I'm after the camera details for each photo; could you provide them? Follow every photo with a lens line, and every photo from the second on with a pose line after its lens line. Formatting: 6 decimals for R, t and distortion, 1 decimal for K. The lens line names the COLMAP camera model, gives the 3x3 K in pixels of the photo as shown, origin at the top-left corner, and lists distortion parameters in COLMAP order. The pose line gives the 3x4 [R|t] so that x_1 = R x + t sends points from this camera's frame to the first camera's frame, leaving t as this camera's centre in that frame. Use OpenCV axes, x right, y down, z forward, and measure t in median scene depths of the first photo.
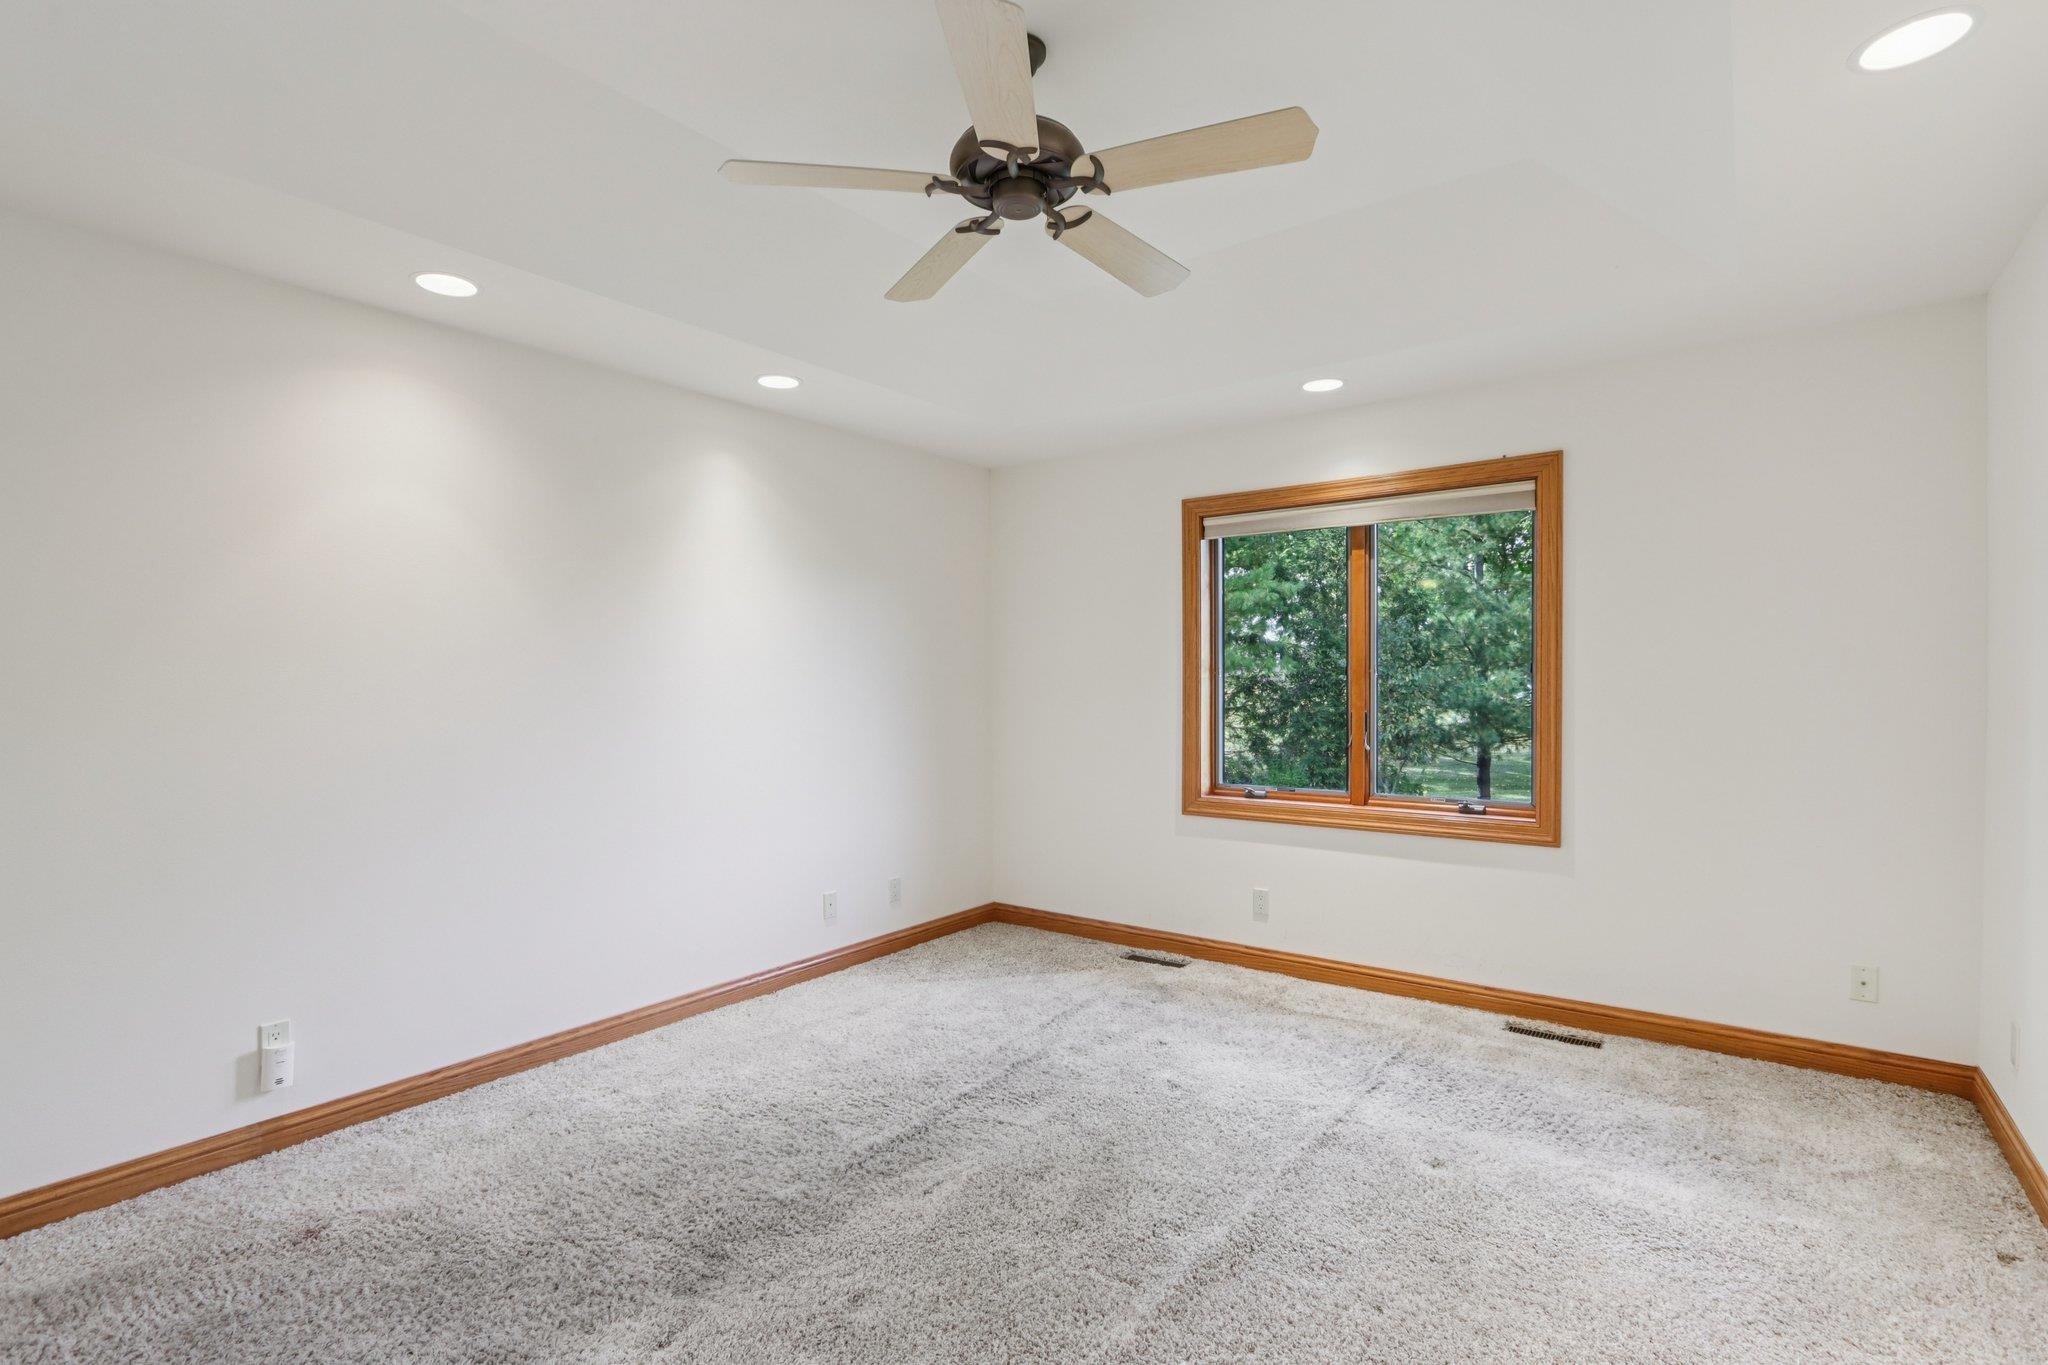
lens RADIAL K [[959.2, 0, 1016.5], [0, 959.2, 691.7], [0, 0, 1]] dist [-0.015476, 0.000977]
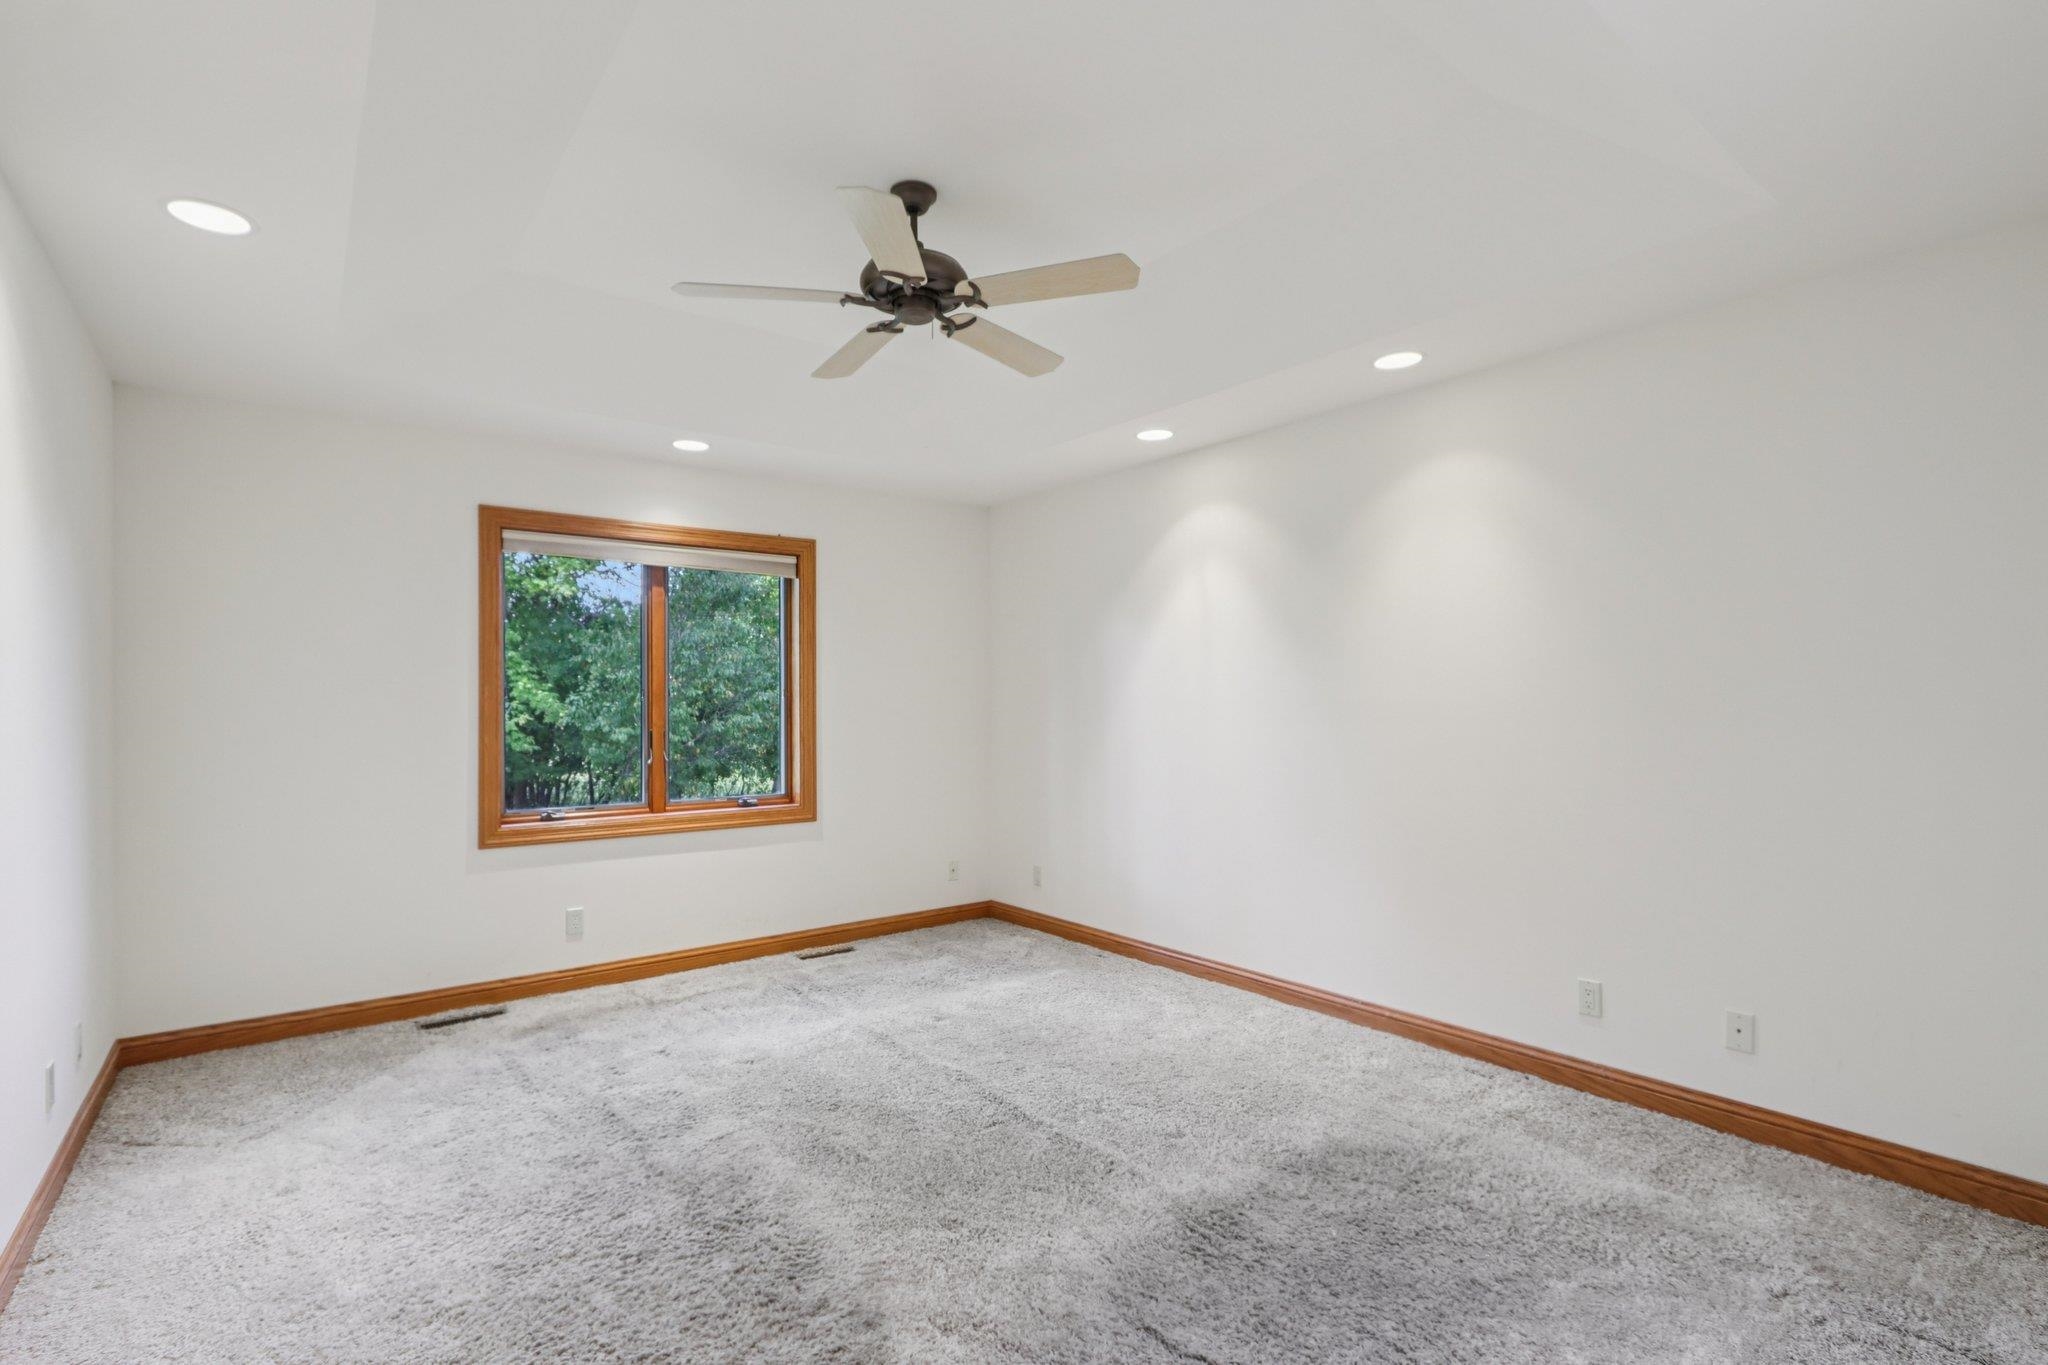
lens RADIAL K [[959.2, 0, 1011.3], [0, 959.2, 688.3], [0, 0, 1]] dist [-0.015476, 0.000977]
pose [[0.263703, 0.020781, 0.964380, -0.673245], [0.018027, 0.999487, -0.026467, 0.010263], [-0.964435, 0.024364, 0.263193, 0.323031]]
